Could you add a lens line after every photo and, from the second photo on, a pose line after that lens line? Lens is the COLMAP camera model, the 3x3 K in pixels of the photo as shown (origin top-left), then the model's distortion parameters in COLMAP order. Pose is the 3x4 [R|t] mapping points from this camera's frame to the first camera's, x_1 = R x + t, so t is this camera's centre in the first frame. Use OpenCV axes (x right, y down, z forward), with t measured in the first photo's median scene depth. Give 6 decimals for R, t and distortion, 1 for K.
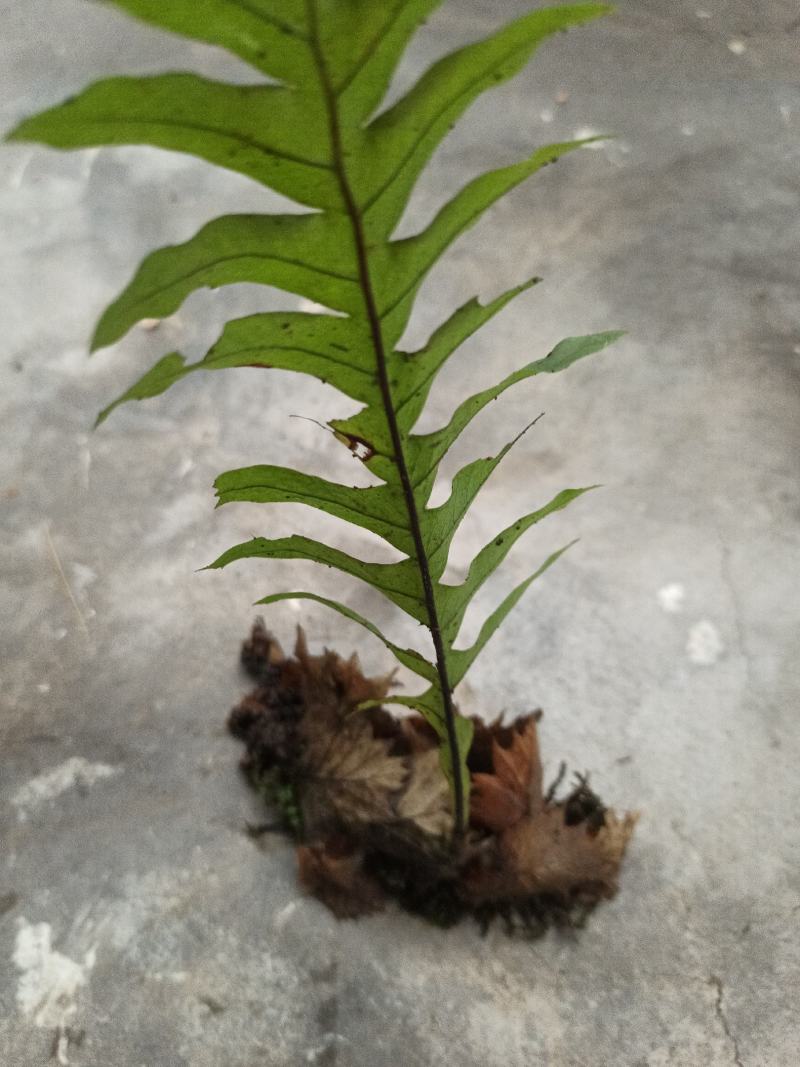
lens RADIAL K [[918.9, 0, 400.0], [0, 918.9, 533.5], [0, 0, 1]] dist [0.038147, -0.012705]
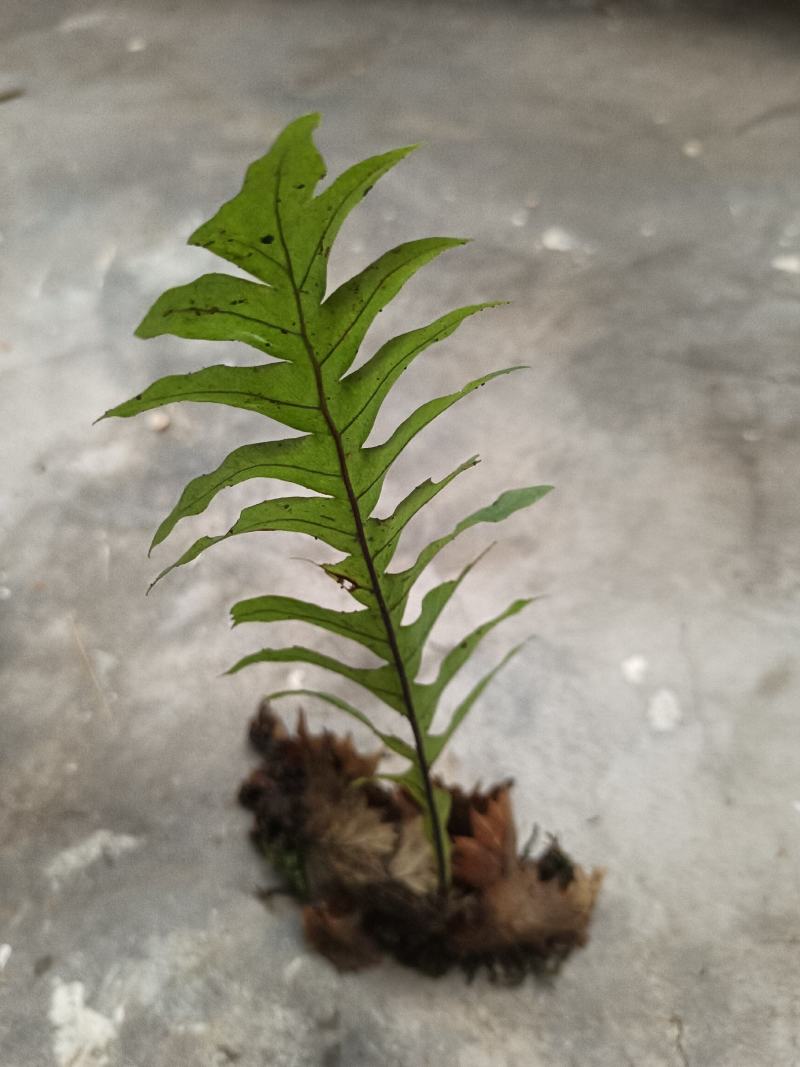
lens RADIAL K [[918.9, 0, 400.0], [0, 918.9, 533.5], [0, 0, 1]] dist [0.038147, -0.012705]
pose [[0.999701, -0.024428, 0.001132, 0.016689], [0.024453, 0.998084, -0.056841, -0.046929], [0.000259, 0.056852, 0.998383, -0.147033]]
